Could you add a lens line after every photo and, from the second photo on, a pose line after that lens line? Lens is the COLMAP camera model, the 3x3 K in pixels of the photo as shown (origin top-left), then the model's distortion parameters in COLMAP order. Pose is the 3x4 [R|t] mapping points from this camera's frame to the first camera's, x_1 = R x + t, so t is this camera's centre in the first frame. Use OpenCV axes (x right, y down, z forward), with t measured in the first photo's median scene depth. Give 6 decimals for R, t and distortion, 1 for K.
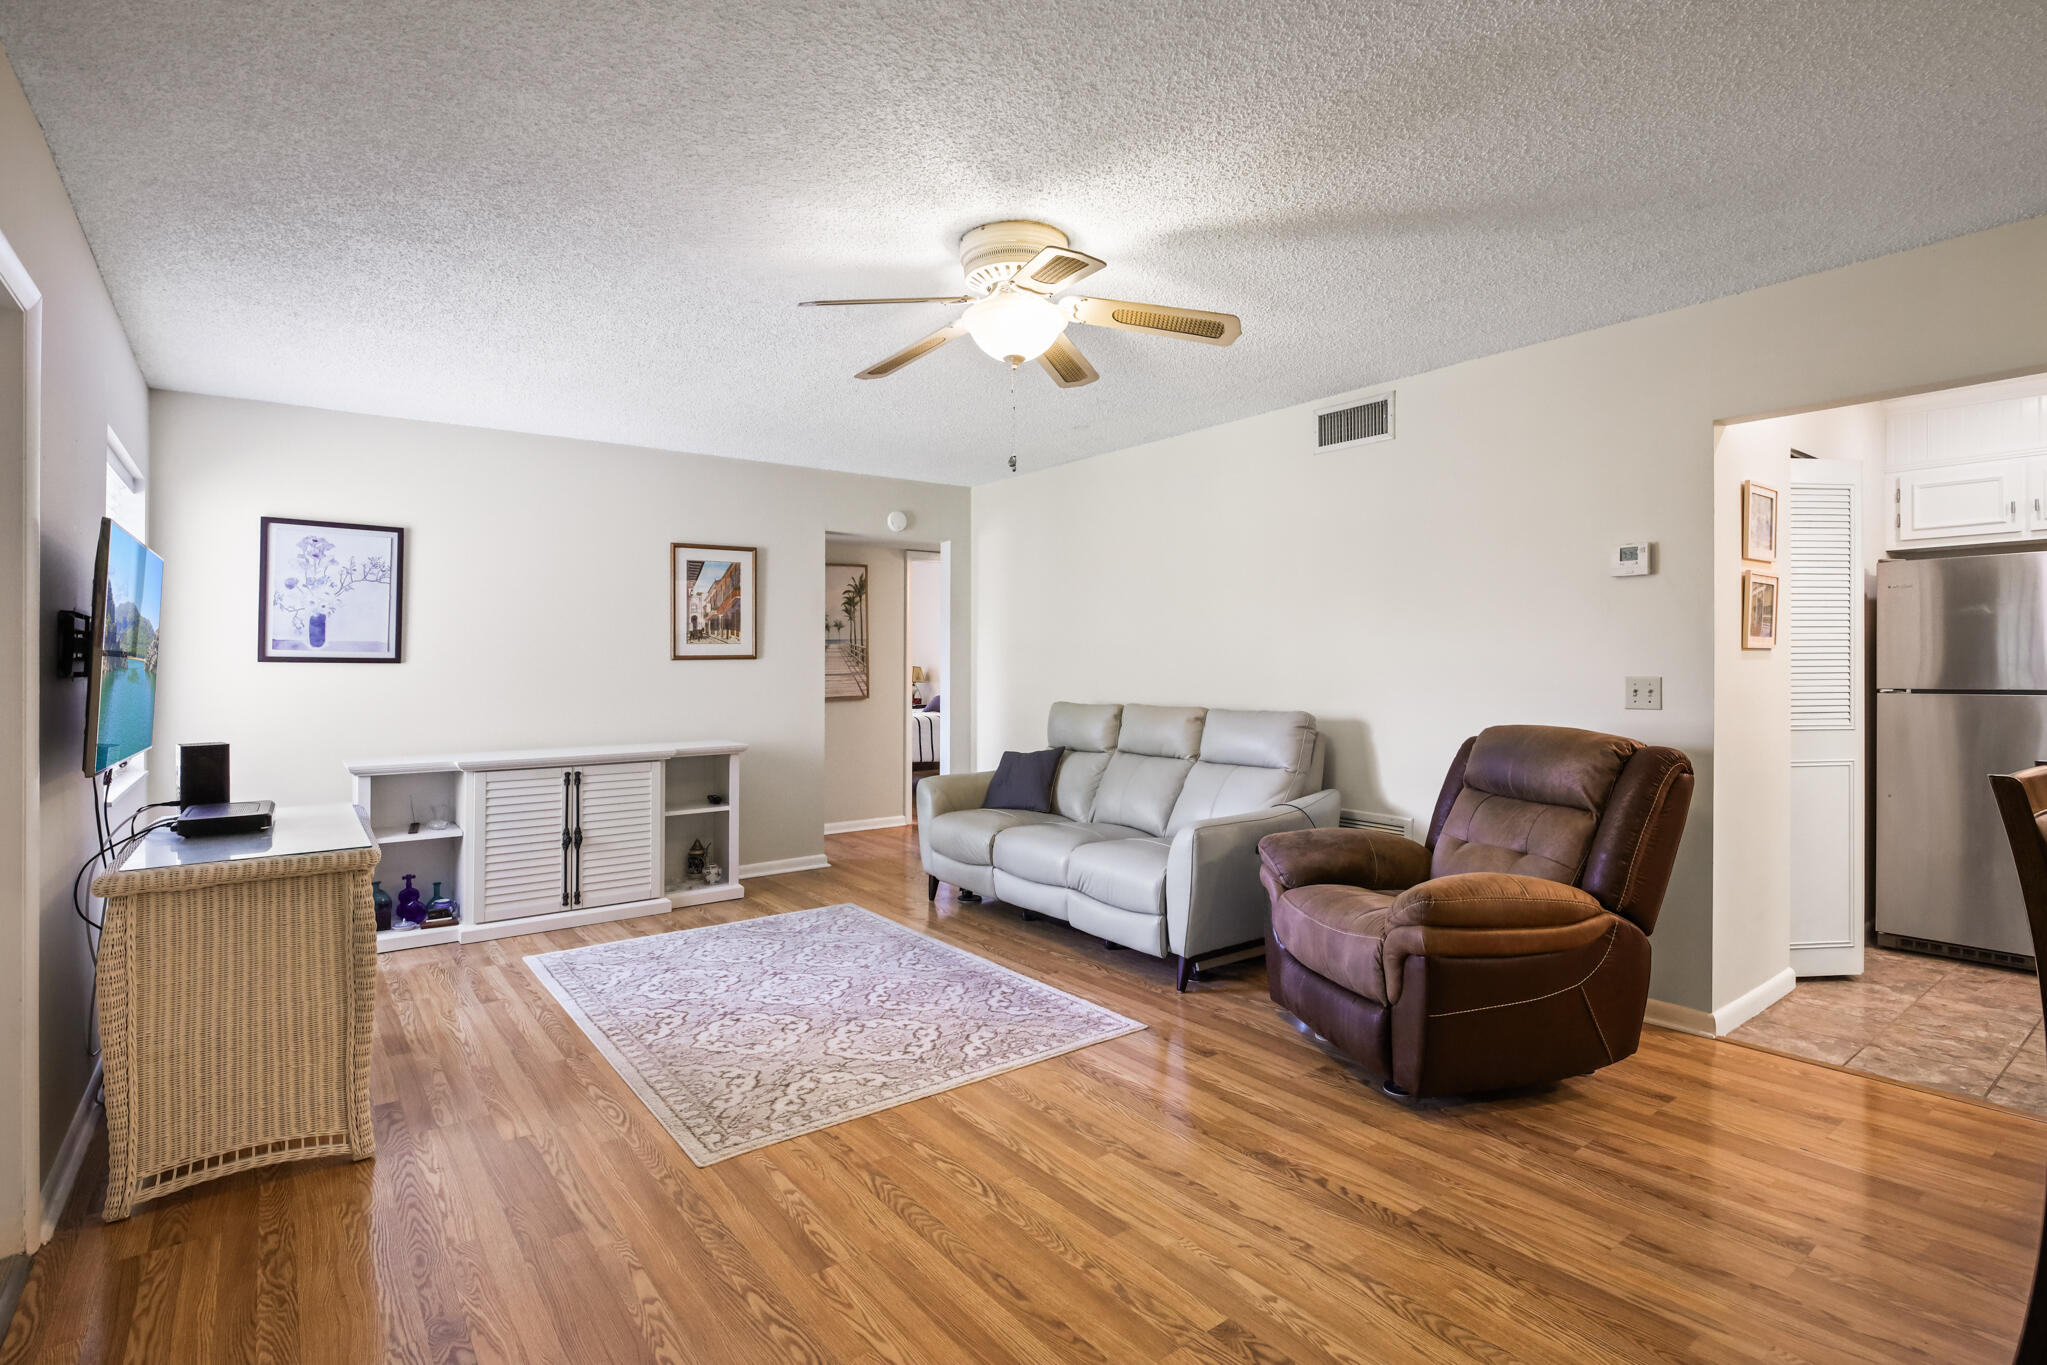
lens RADIAL K [[983.2, 0, 1023.5], [0, 983.2, 682.5], [0, 0, 1]] dist [0.000296, -0.000055]
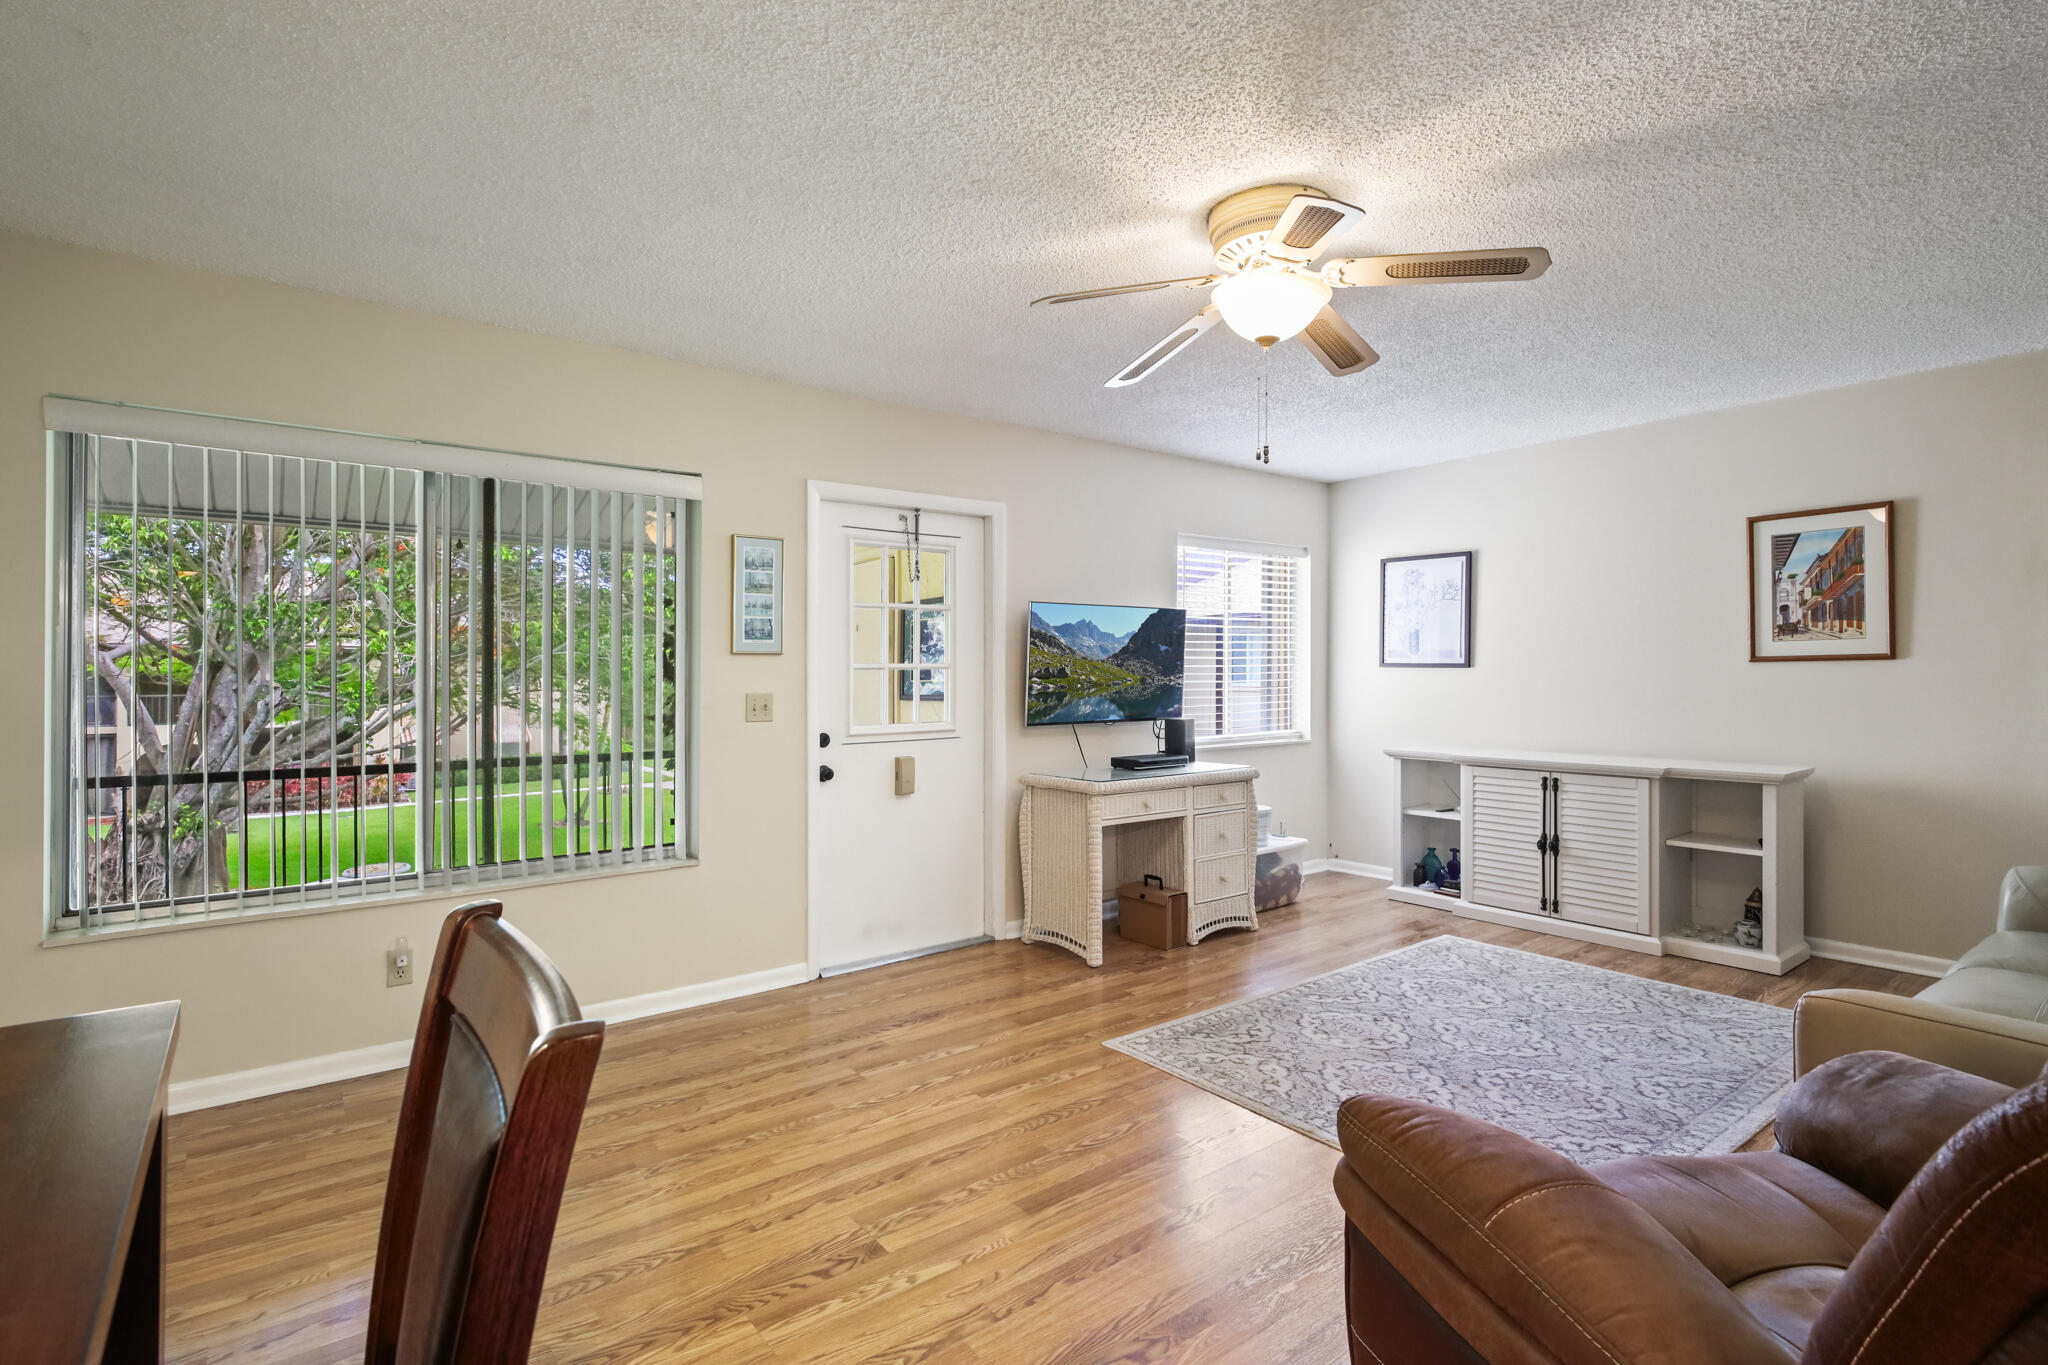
lens RADIAL K [[994.8, 0, 1005.4], [0, 994.8, 675.3], [0, 0, 1]] dist [0.004024, 0.000174]
pose [[-0.009248, 0.007356, -0.999930, 0.723179], [-0.012077, 0.999899, 0.007468, -0.016562], [0.999884, 0.012145, -0.009158, 0.606735]]
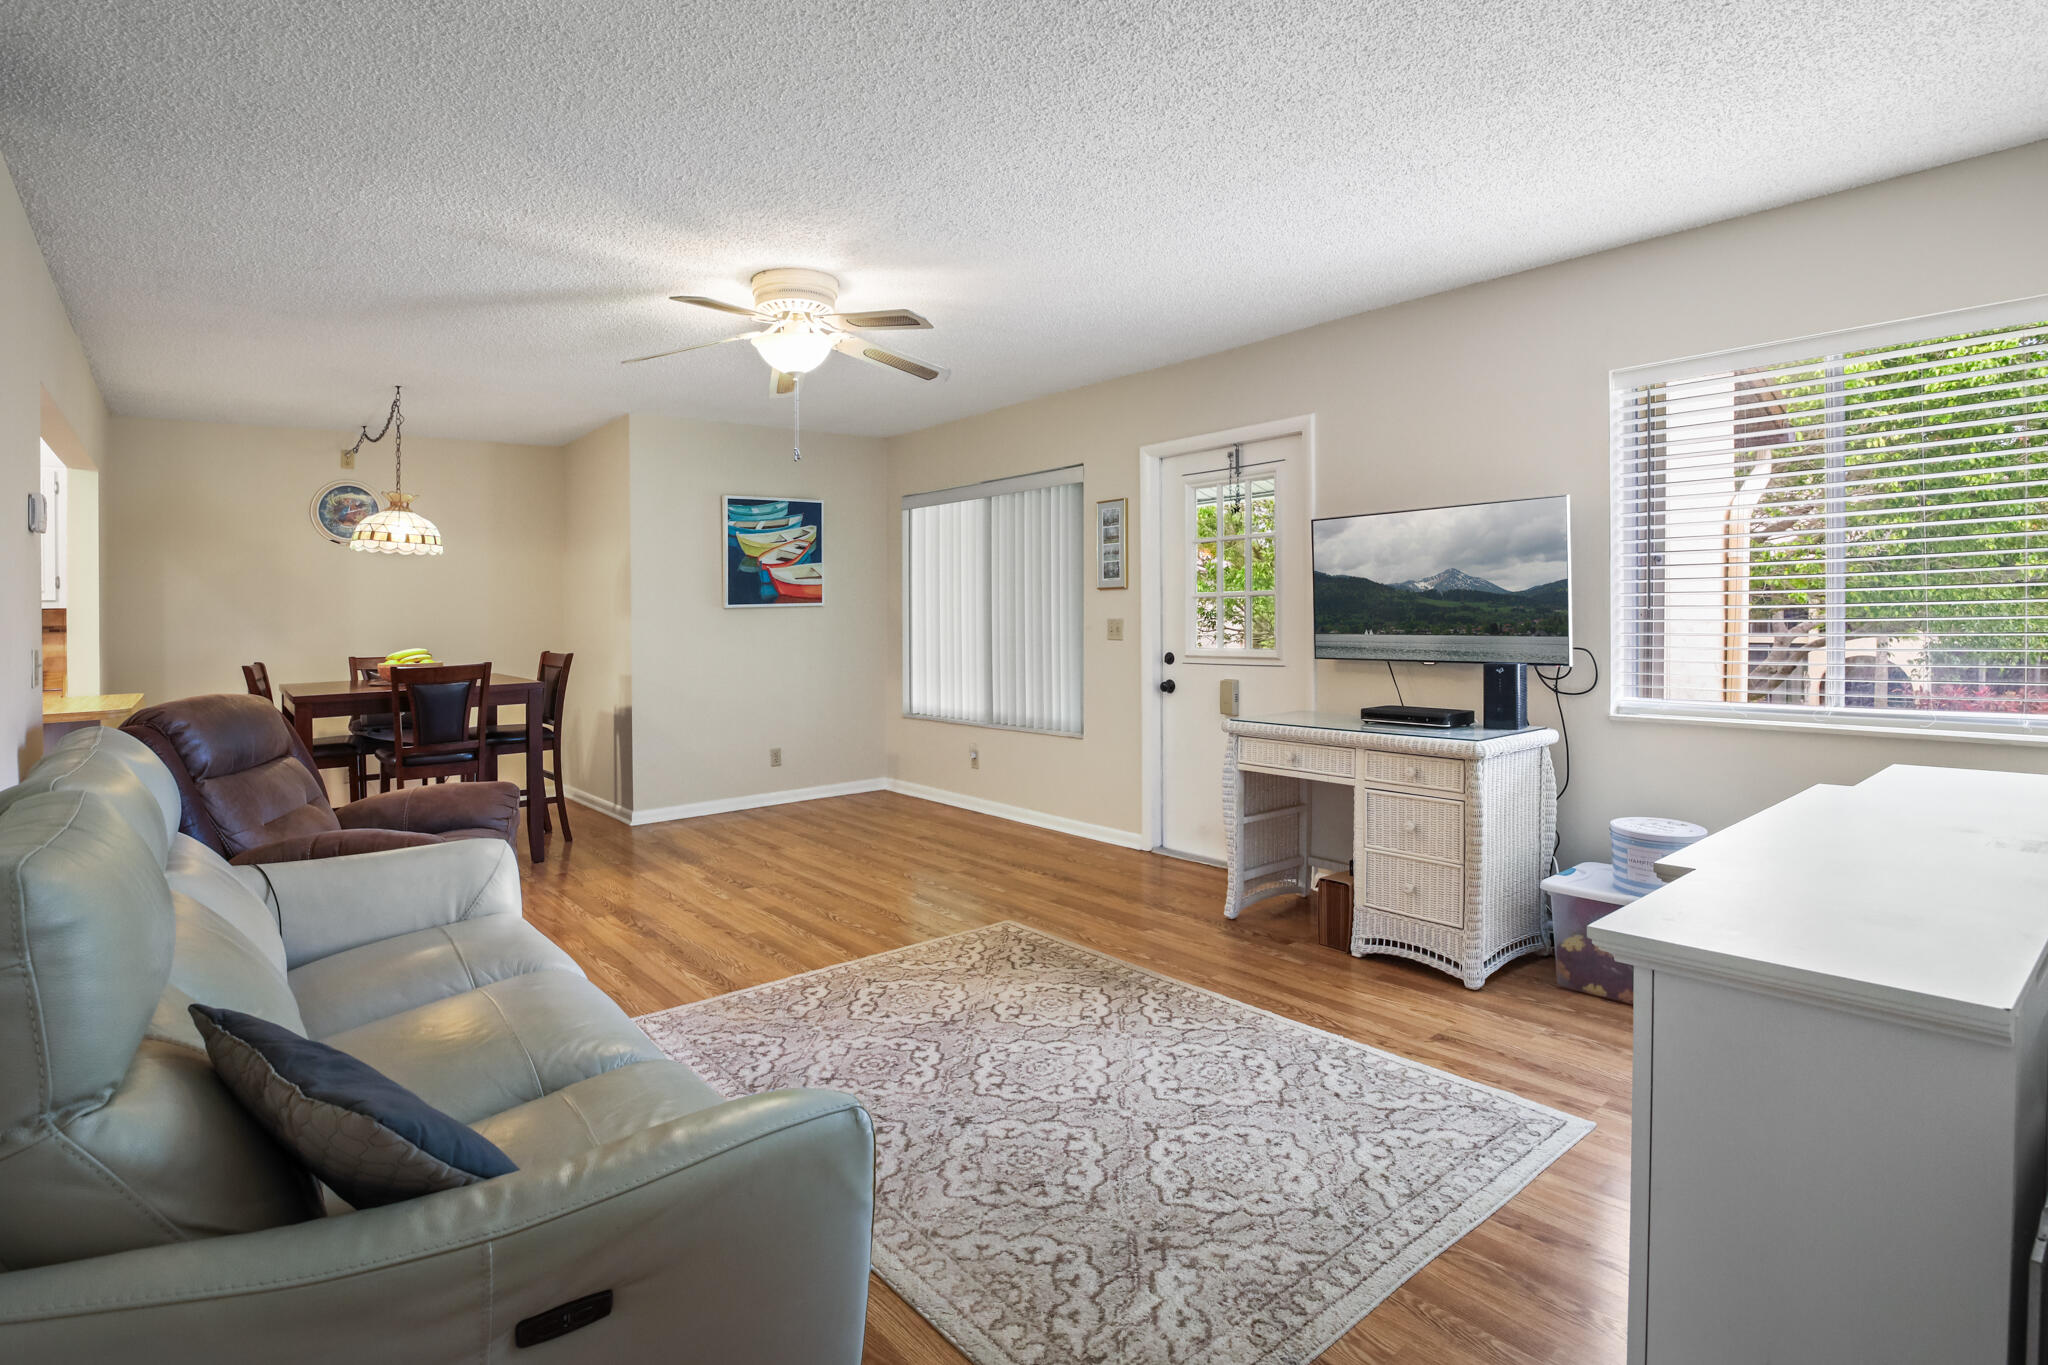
lens RADIAL K [[1020.2, 0, 979.9], [0, 1020.2, 631.2], [0, 0, 1]] dist [-0.016344, -0.000183]
pose [[-0.999583, 0.028679, 0.003374, -0.208996], [0.028786, 0.998863, 0.038005, -0.029238], [-0.002280, 0.038086, -0.999272, 1.833314]]
